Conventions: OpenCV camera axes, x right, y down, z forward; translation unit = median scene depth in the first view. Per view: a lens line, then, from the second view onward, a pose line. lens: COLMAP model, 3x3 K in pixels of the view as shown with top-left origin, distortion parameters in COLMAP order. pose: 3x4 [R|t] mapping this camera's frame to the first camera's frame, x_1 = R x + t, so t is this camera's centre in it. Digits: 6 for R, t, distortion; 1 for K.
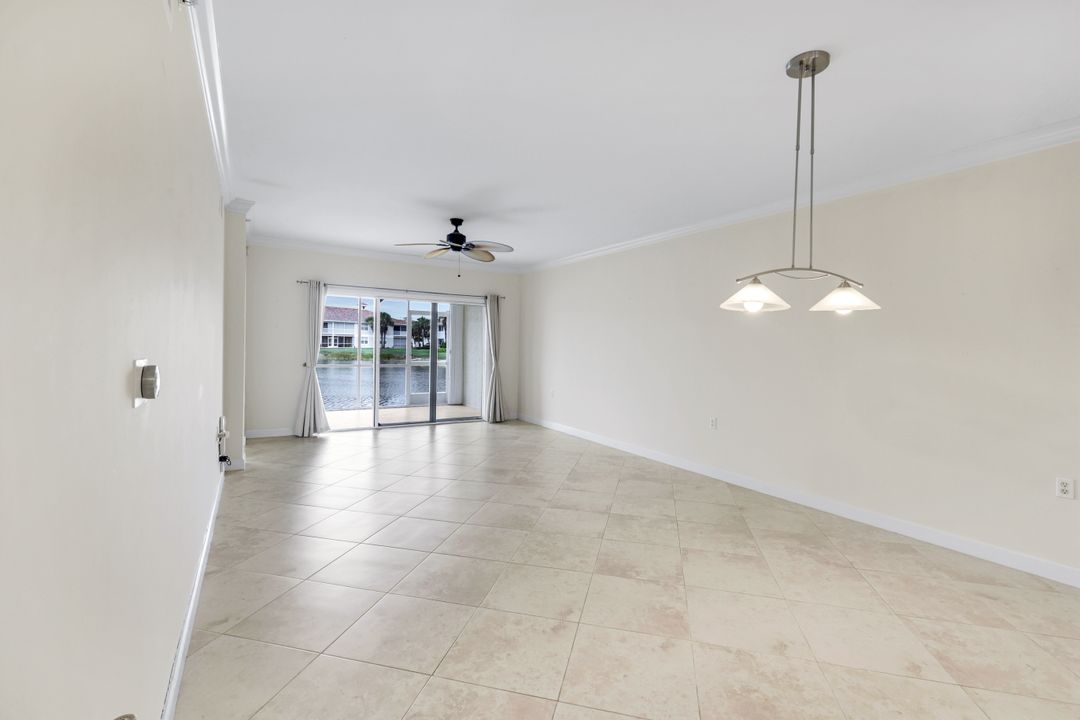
lens RADIAL K [[478.9, 0, 536.7], [0, 478.9, 347.7], [0, 0, 1]] dist [-0.000226, 0.000819]
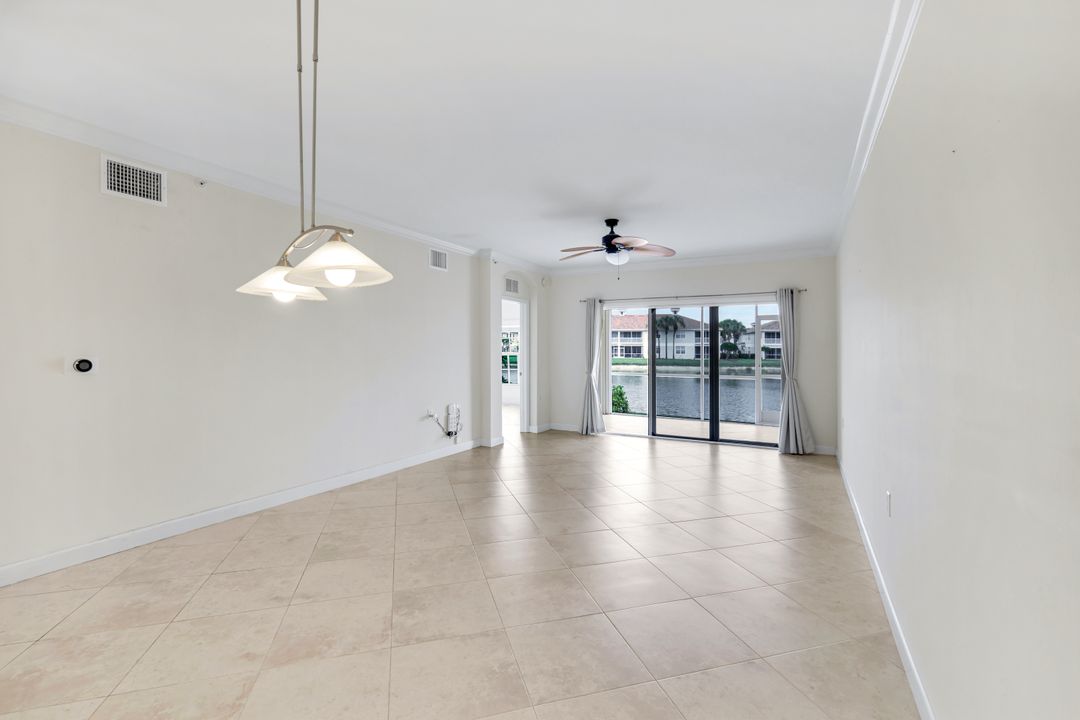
lens RADIAL K [[473.7, 0, 541.4], [0, 473.7, 352.9], [0, 0, 1]] dist [0.001275, 0.000516]
pose [[0.501408, -0.014808, -0.865084, 0.448879], [0.001930, 0.999870, -0.015996, 0.007057], [0.865209, 0.006351, 0.501371, 0.325901]]
